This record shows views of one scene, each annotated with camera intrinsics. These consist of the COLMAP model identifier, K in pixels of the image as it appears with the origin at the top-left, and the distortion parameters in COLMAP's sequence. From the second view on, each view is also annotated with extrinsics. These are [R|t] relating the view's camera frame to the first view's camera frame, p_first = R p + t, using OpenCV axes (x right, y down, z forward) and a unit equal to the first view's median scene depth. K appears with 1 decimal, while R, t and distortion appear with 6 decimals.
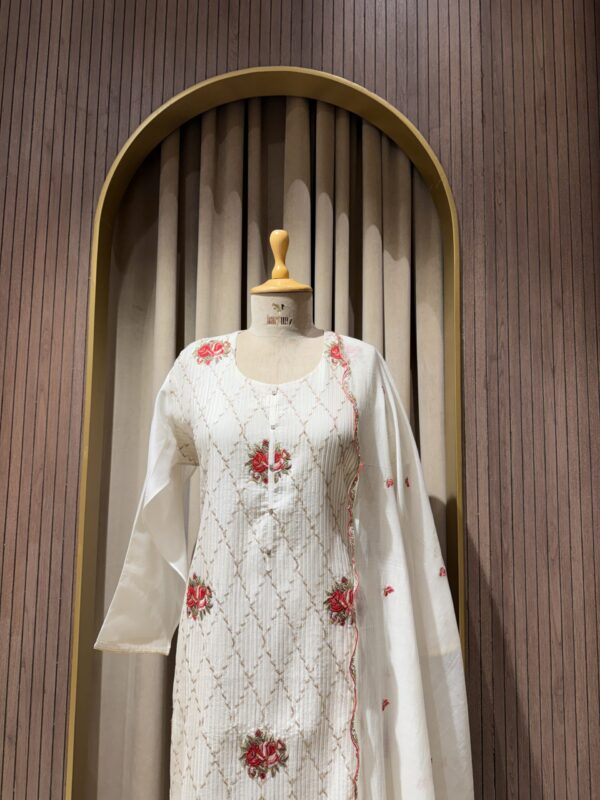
lens RADIAL K [[566.3, 0, 305.6], [0, 566.3, 402.7], [0, 0, 1]] dist [0.047871, -0.077573]
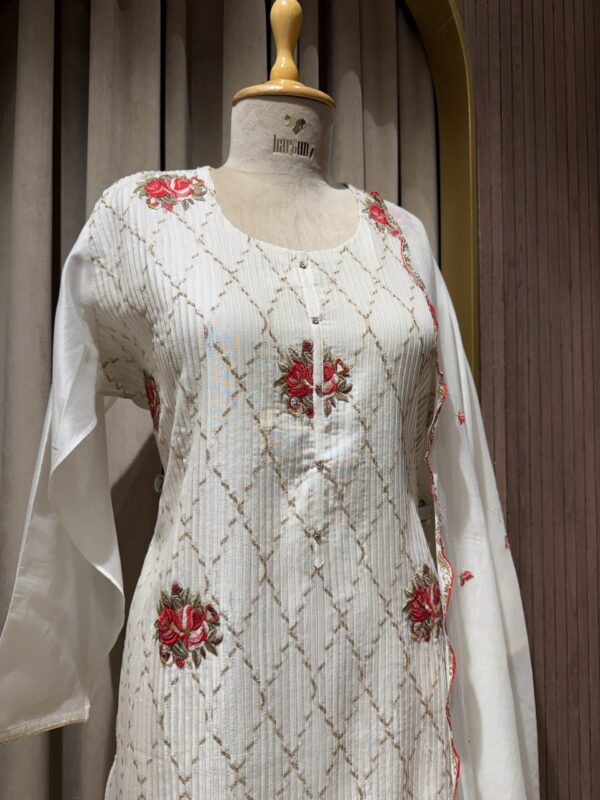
lens RADIAL K [[566.3, 0, 299.2], [0, 566.3, 405.9], [0, 0, 1]] dist [0.047871, -0.077573]
pose [[0.941116, -0.001578, 0.338079, -0.205965], [-0.020558, 0.997872, 0.061883, 0.072939], [-0.337457, -0.065189, 0.939081, 0.355021]]
